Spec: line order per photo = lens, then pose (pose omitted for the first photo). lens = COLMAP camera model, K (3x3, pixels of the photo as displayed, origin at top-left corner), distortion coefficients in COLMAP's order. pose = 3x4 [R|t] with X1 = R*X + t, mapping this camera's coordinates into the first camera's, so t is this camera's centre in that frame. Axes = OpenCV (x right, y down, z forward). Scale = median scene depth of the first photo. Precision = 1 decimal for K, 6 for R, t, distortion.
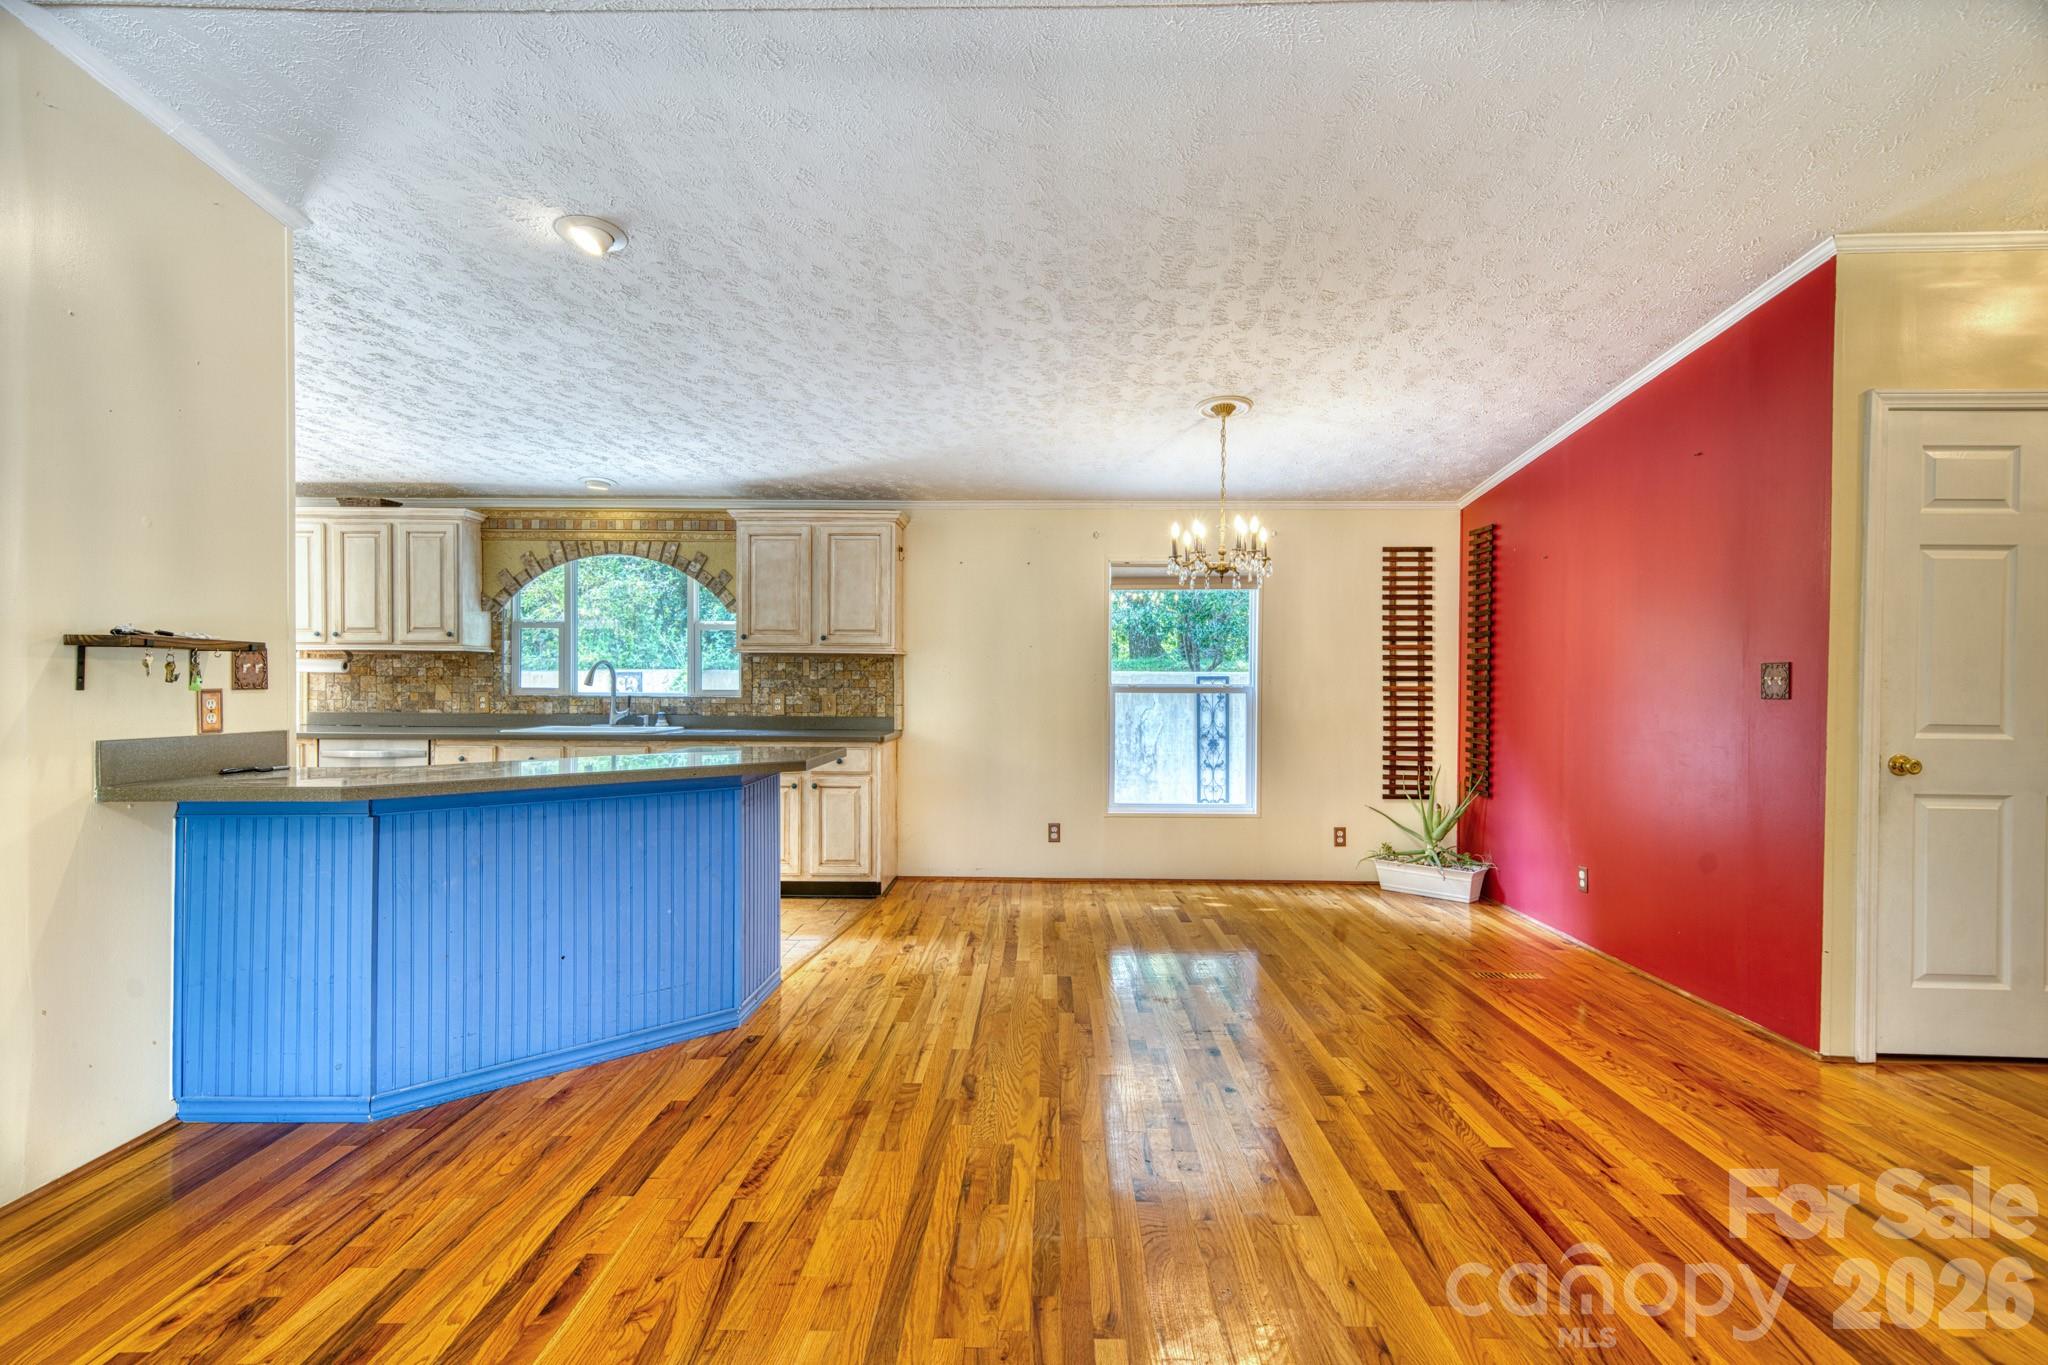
lens RADIAL K [[1017.5, 0, 1027.1], [0, 1017.5, 683.9], [0, 0, 1]] dist [0.021695, -0.000014]
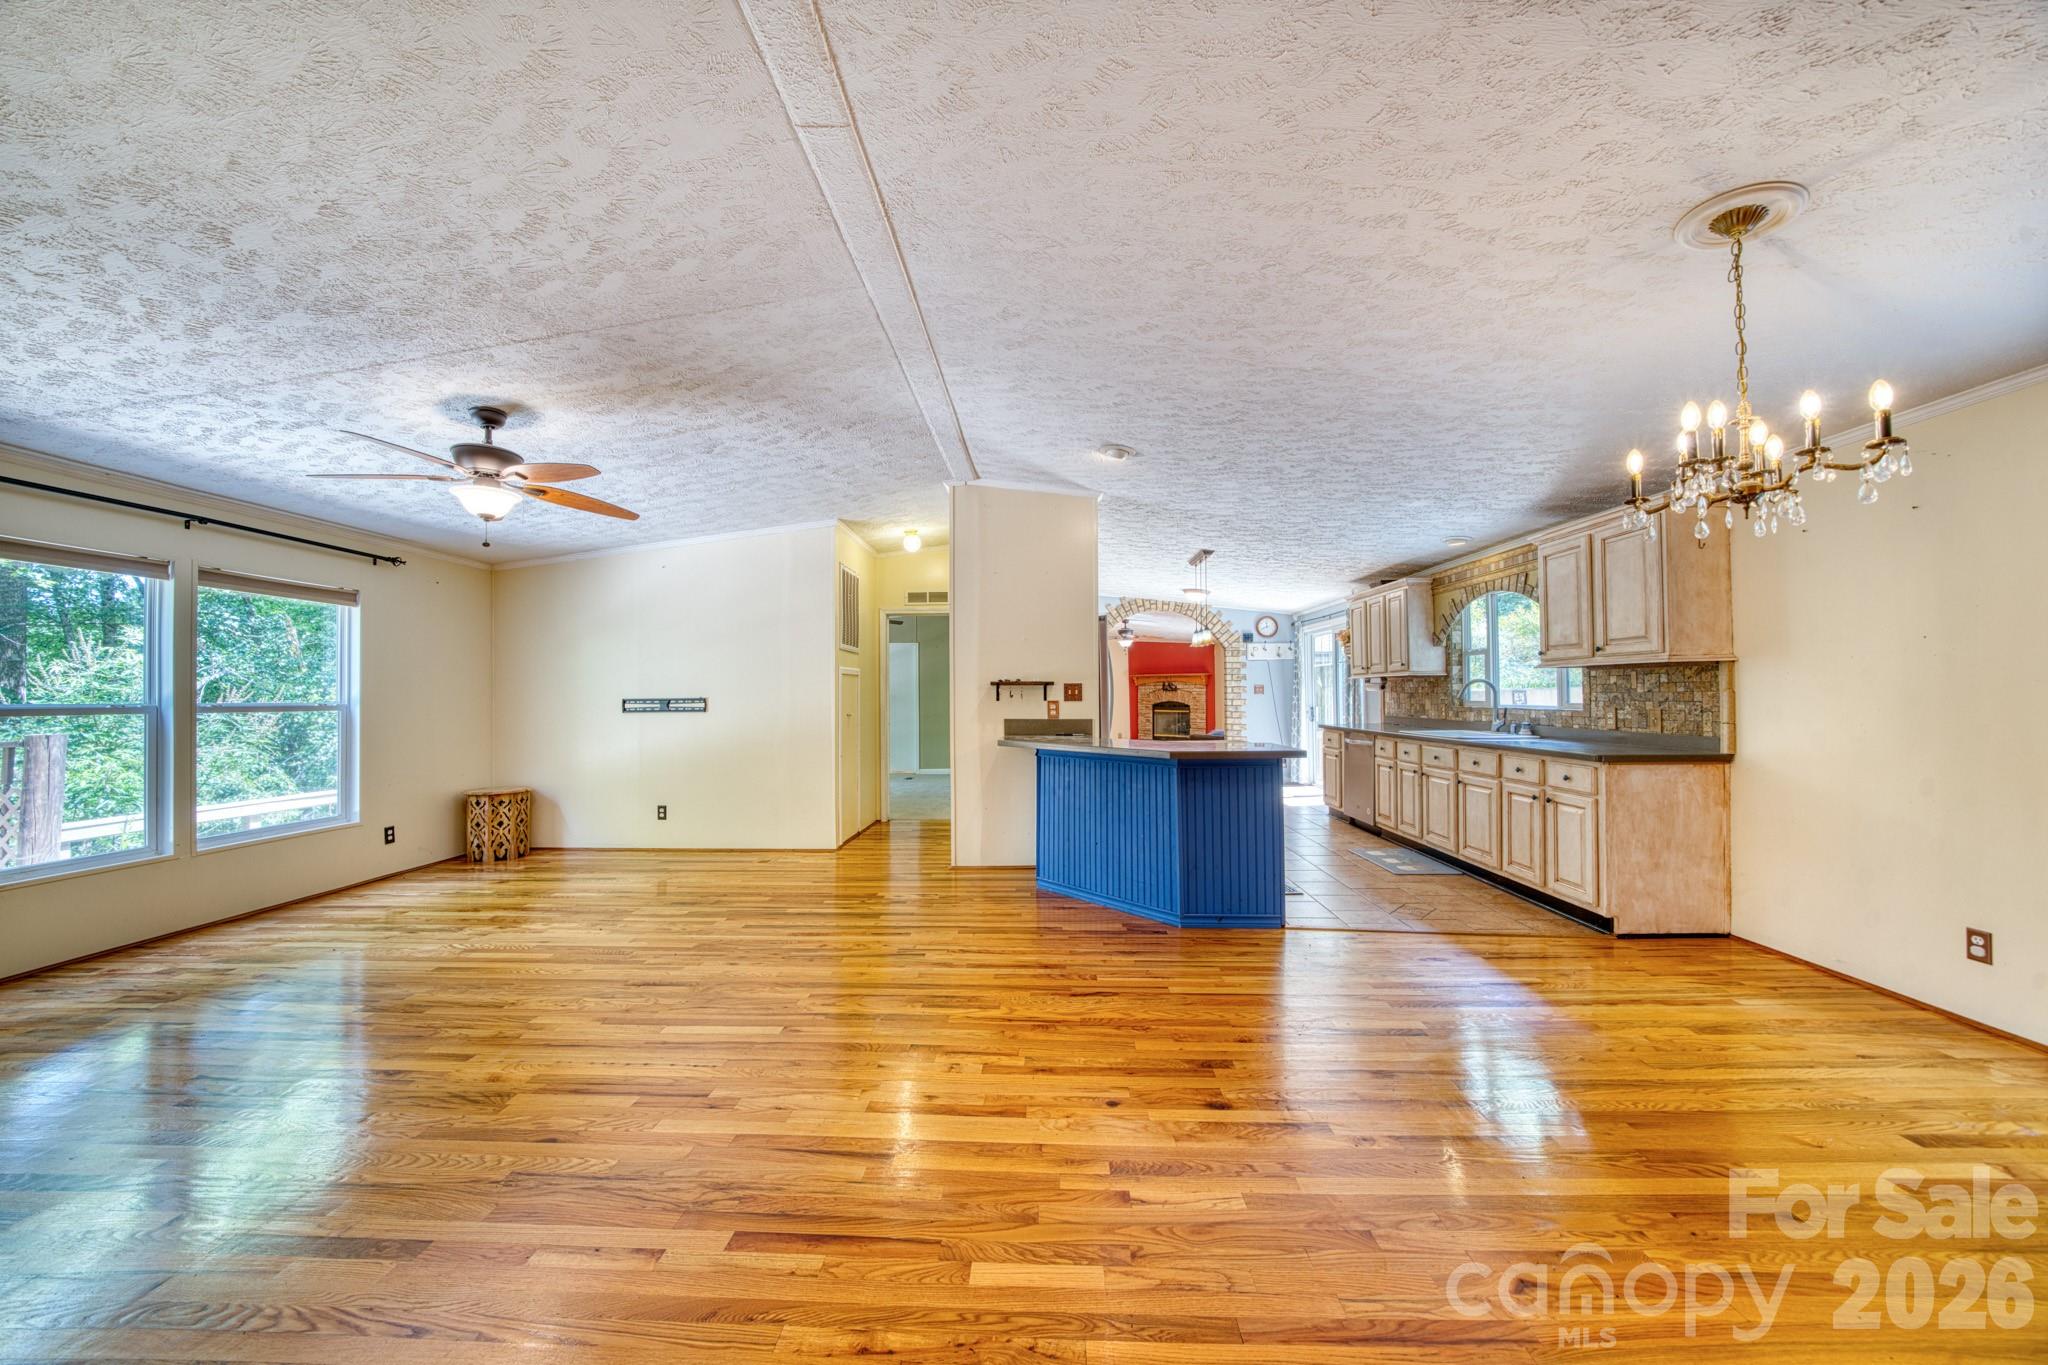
lens RADIAL K [[710.0, 0, 1028.2], [0, 710.0, 687.1], [0, 0, 1]] dist [-0.027504, 0.003805]
pose [[-0.008656, -0.017279, -0.999813, 0.477989], [0.001287, 0.999850, -0.017291, 0.000971], [0.999962, -0.001436, -0.008633, 0.494161]]
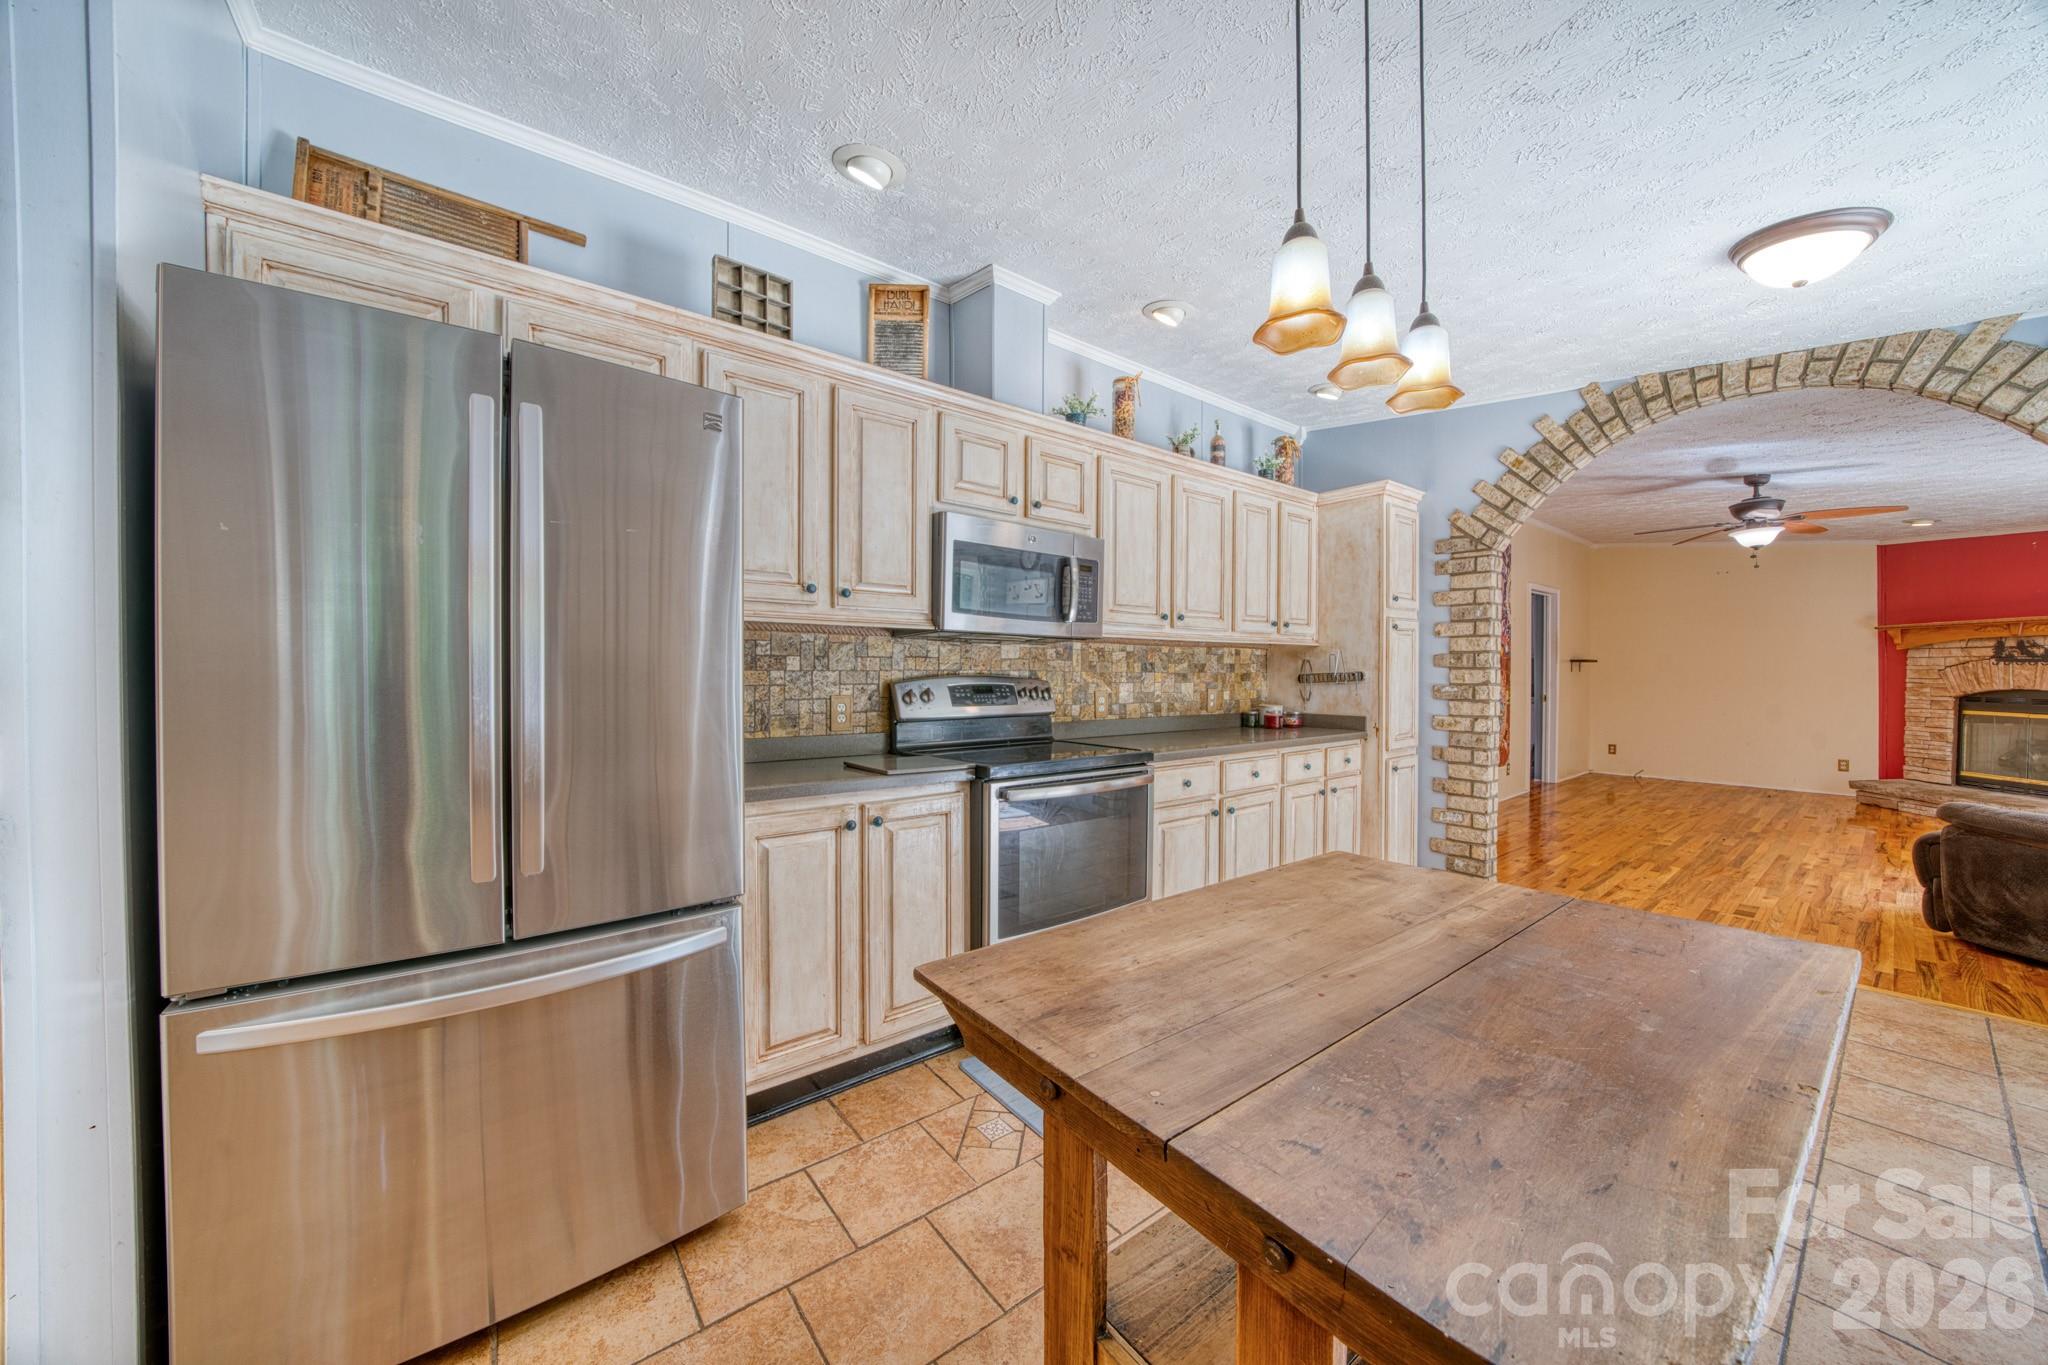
lens RADIAL K [[710.0, 0, 1028.2], [0, 710.0, 687.1], [0, 0, 1]] dist [-0.027504, 0.003805]
pose [[-0.774110, 0.007431, -0.633008, -0.500901], [-0.007388, 0.999757, 0.020772, -0.003793], [0.633008, 0.020757, -0.773867, 0.865620]]
